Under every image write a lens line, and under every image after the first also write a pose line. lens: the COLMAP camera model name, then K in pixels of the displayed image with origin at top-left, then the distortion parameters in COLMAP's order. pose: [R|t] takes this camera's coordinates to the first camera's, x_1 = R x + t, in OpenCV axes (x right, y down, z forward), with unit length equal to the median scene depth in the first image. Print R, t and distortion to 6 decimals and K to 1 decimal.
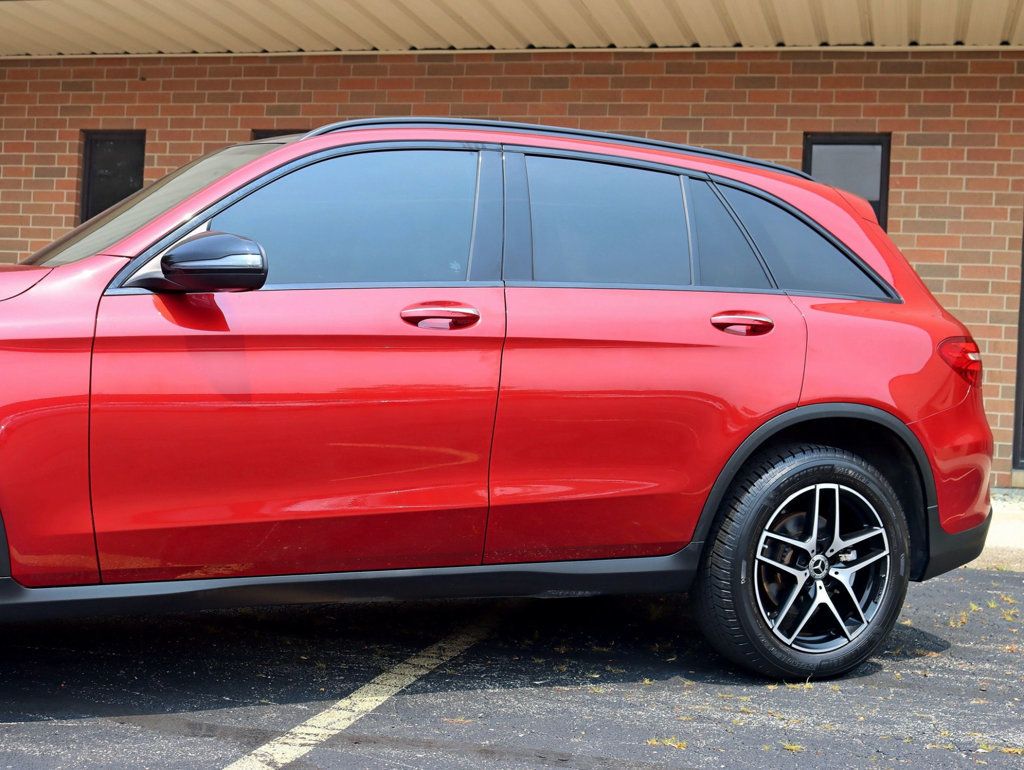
lens RADIAL K [[1362.7, 0, 512.0], [0, 1362.7, 385.0], [0, 0, 1]] dist [-0.086896, 0.065016]
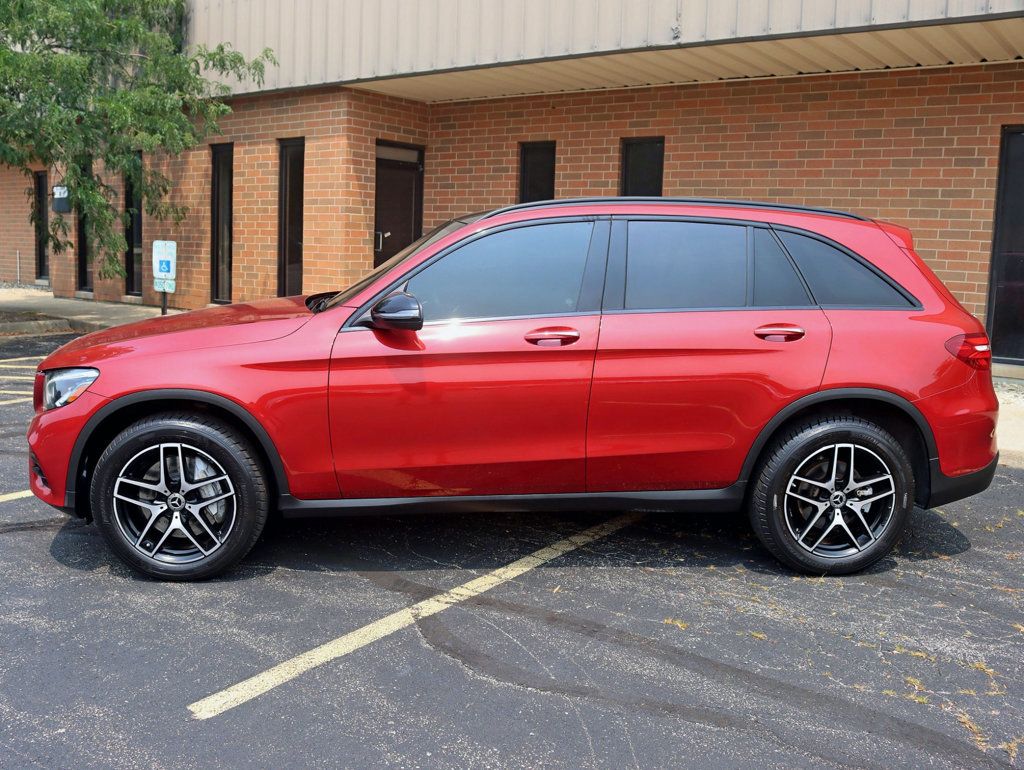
lens RADIAL K [[887.2, 0, 512.0], [0, 887.2, 385.0], [0, 0, 1]] dist [-0.141189, 0.097865]
pose [[0.934940, 0.029802, -0.353552, 0.226043], [0.010150, 0.993812, 0.110612, -0.093155], [0.354661, -0.107004, 0.928852, 0.029963]]
